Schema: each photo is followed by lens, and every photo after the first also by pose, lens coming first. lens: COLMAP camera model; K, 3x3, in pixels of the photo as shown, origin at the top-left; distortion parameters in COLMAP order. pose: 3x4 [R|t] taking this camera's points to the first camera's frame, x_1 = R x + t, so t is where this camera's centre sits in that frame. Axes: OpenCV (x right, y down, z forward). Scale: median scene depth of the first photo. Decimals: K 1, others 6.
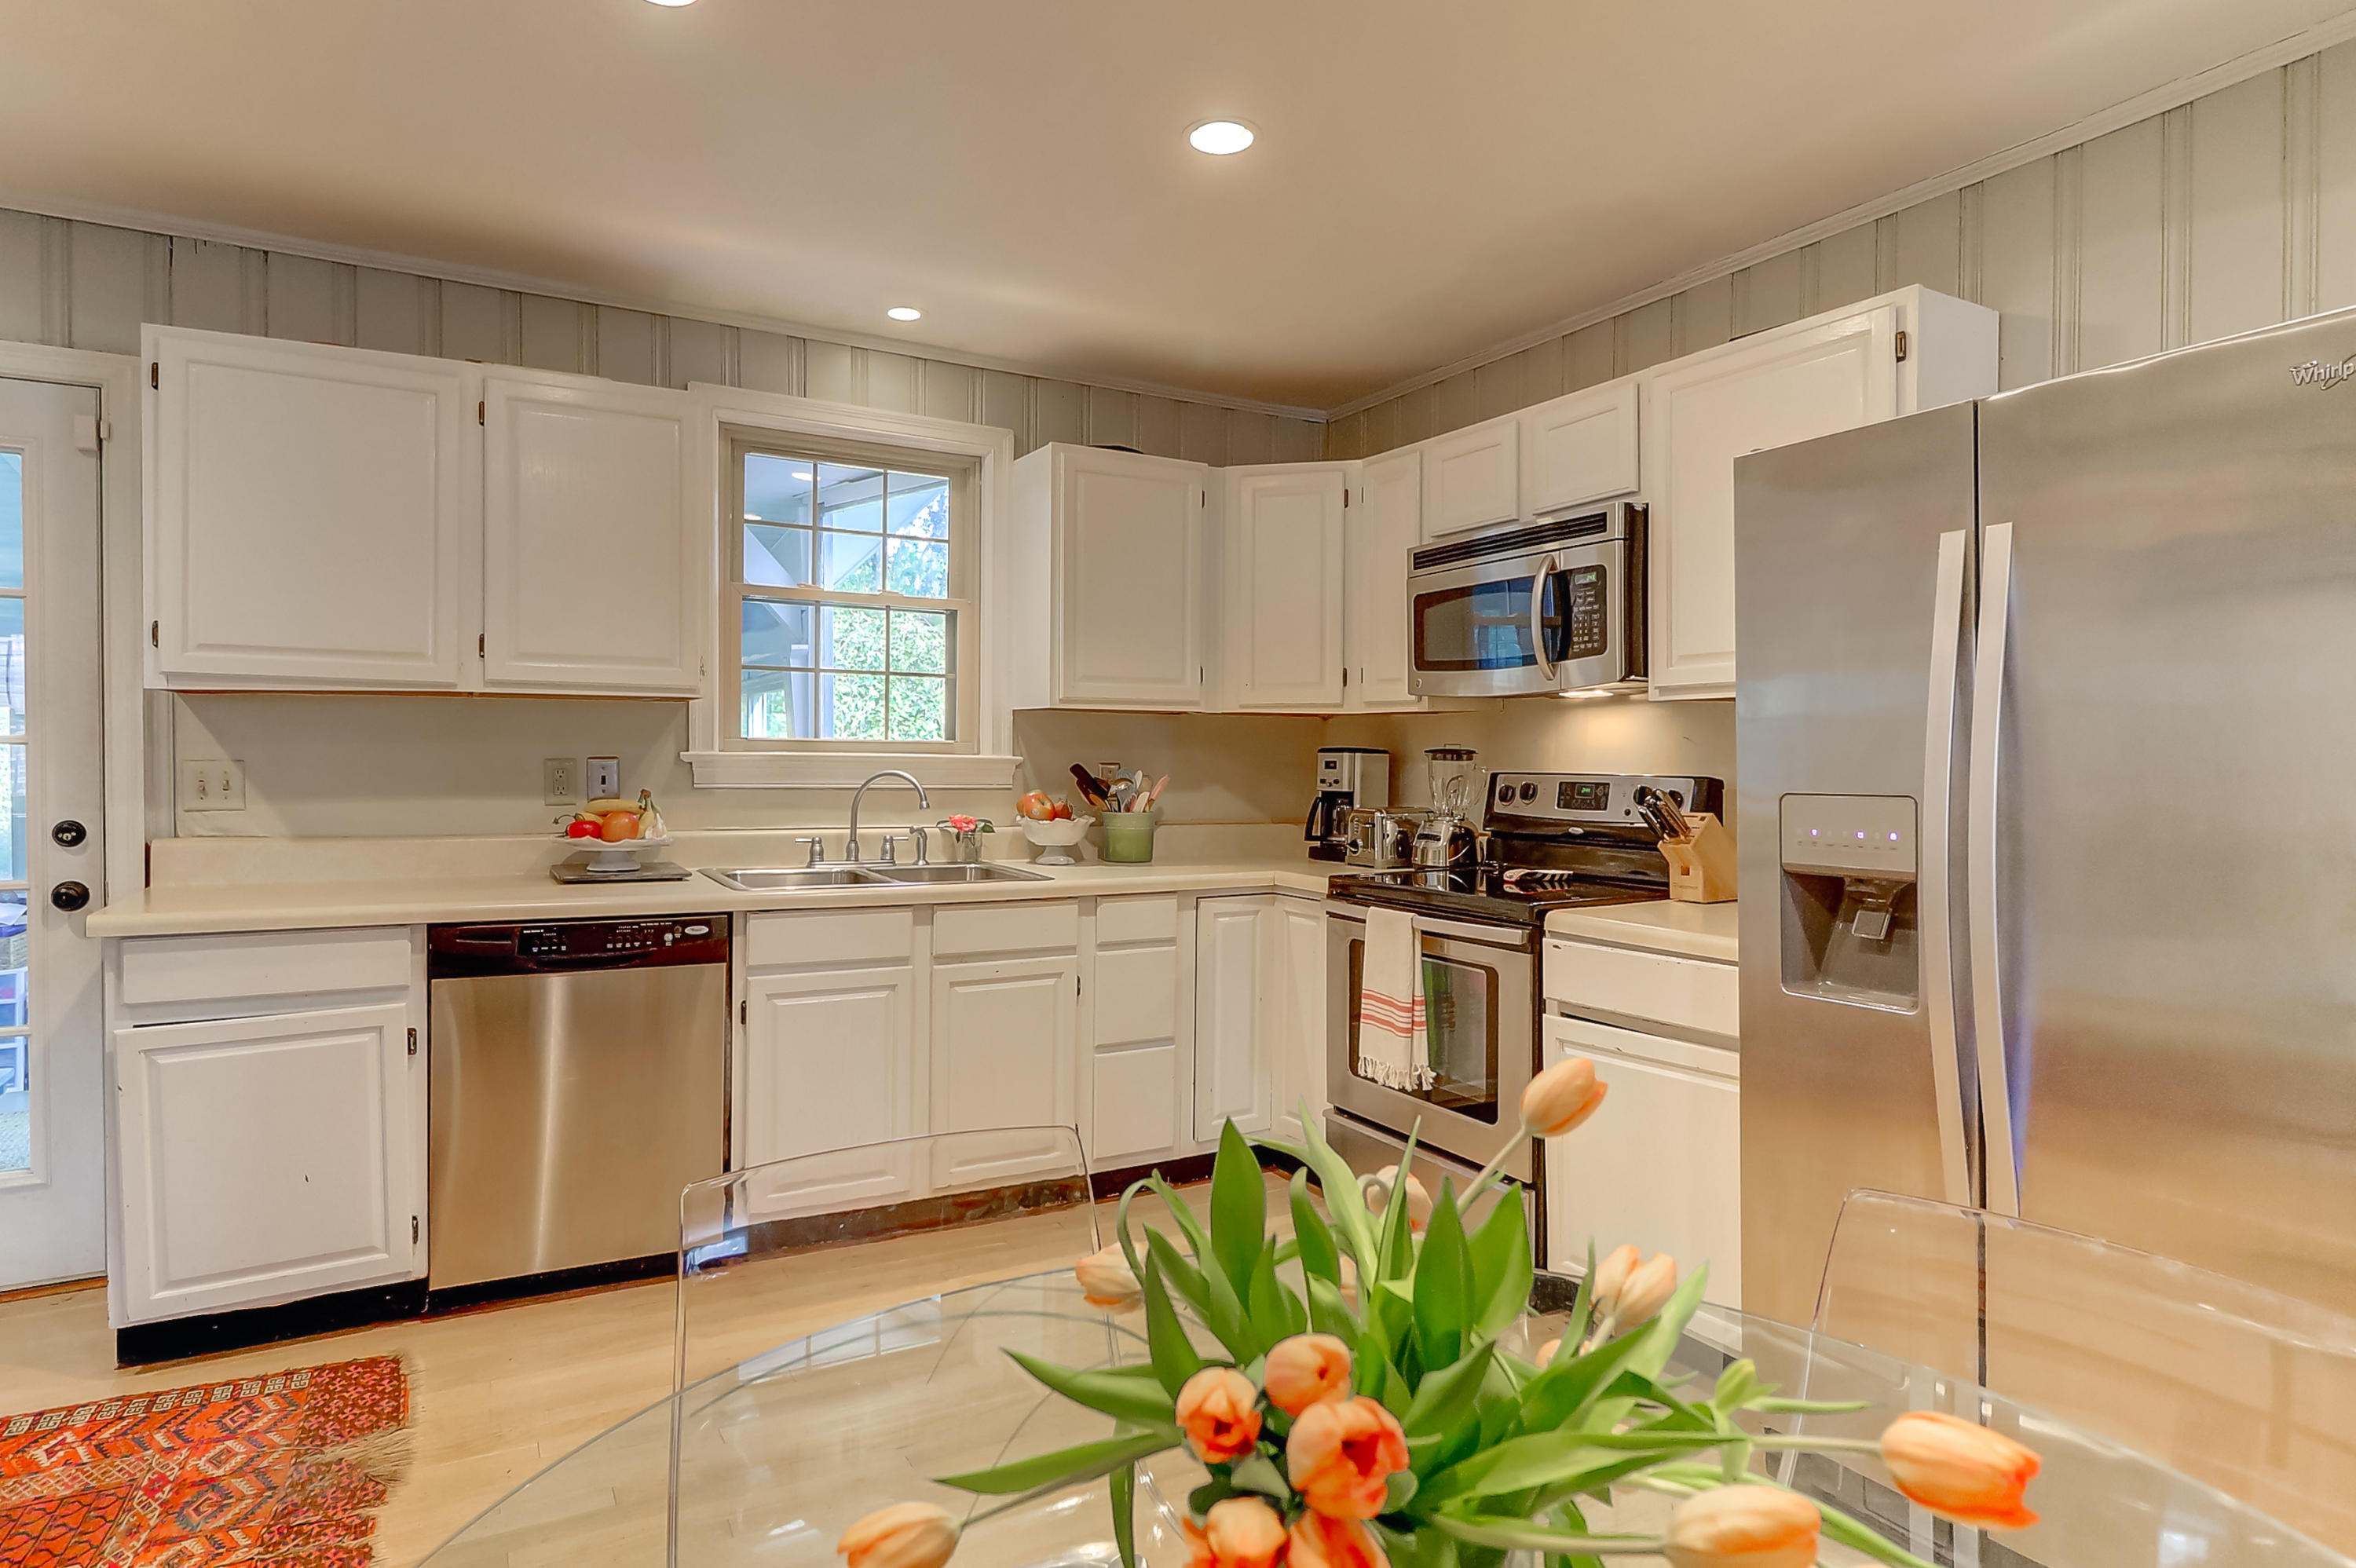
lens RADIAL K [[1254.6, 0, 1164.8], [0, 1254.6, 778.5], [0, 0, 1]] dist [-0.002754, -0.001161]
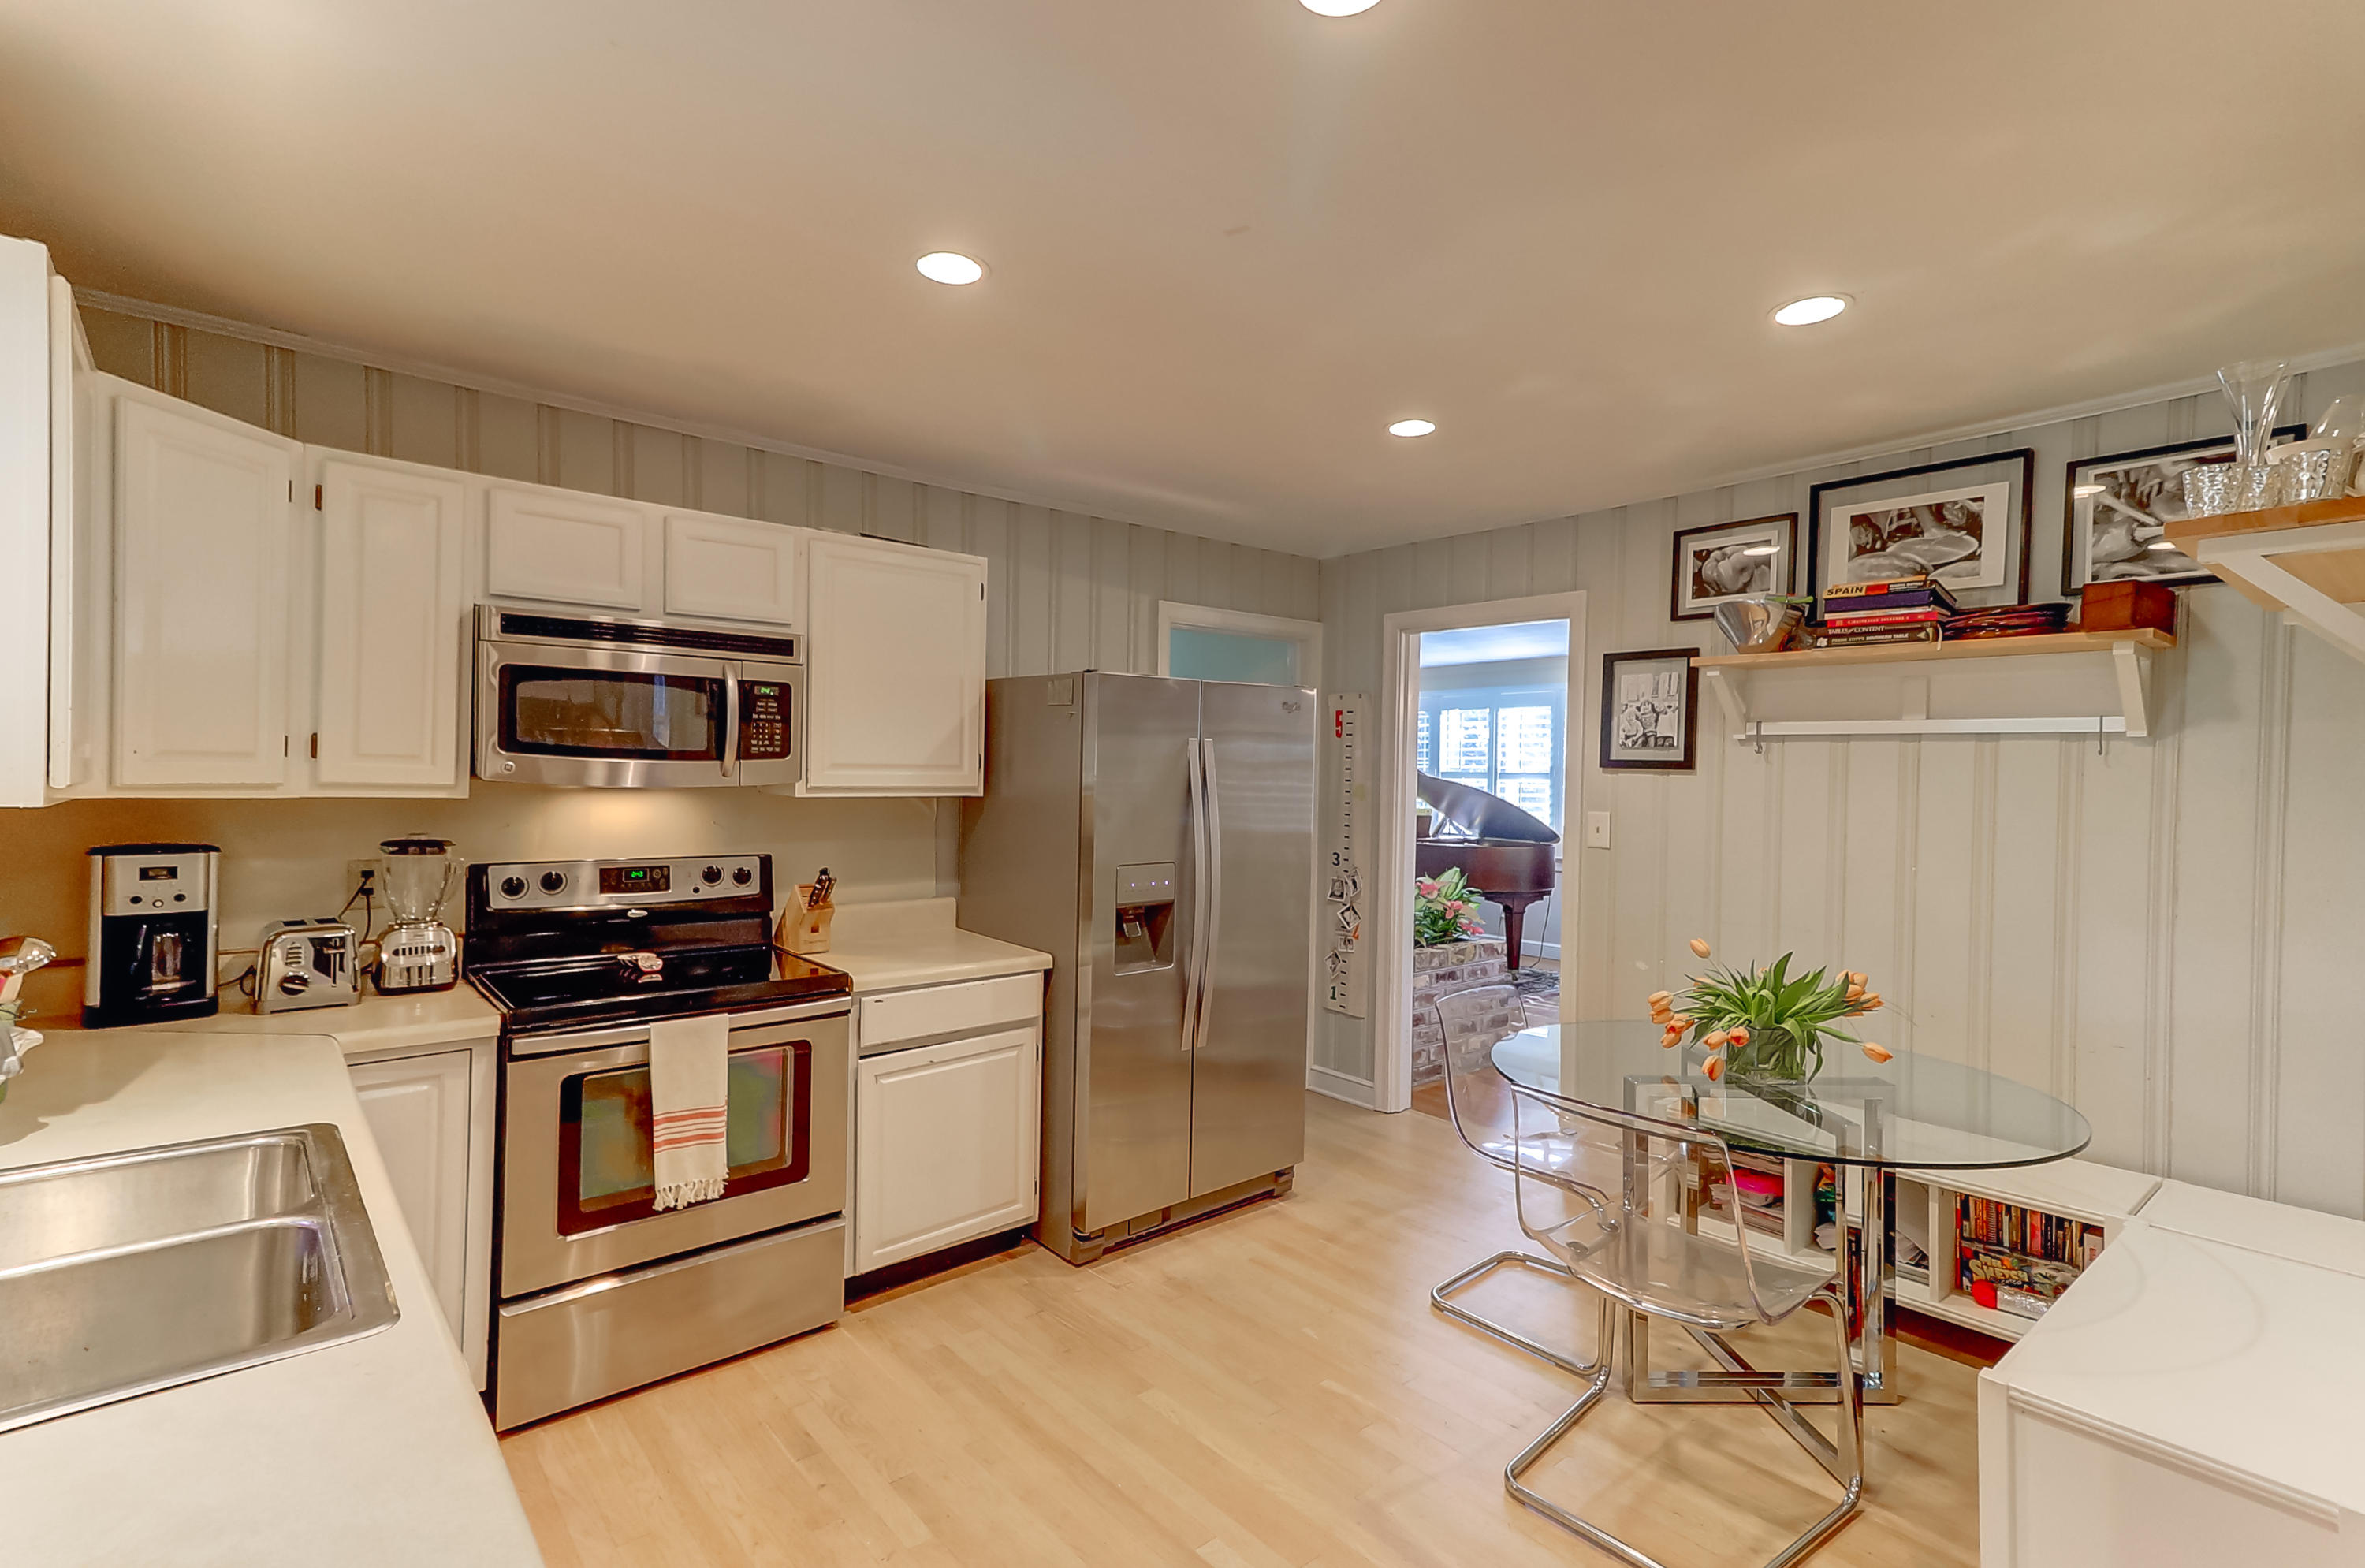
lens RADIAL K [[1102.2, 0, 1180.7], [0, 1102.2, 787.4], [0, 0, 1]] dist [0.028520, -0.000802]
pose [[-0.185540, -0.019723, 0.982439, -0.603157], [0.002029, 0.999789, 0.020455, -0.074420], [-0.982635, 0.005789, -0.185461, 0.667908]]
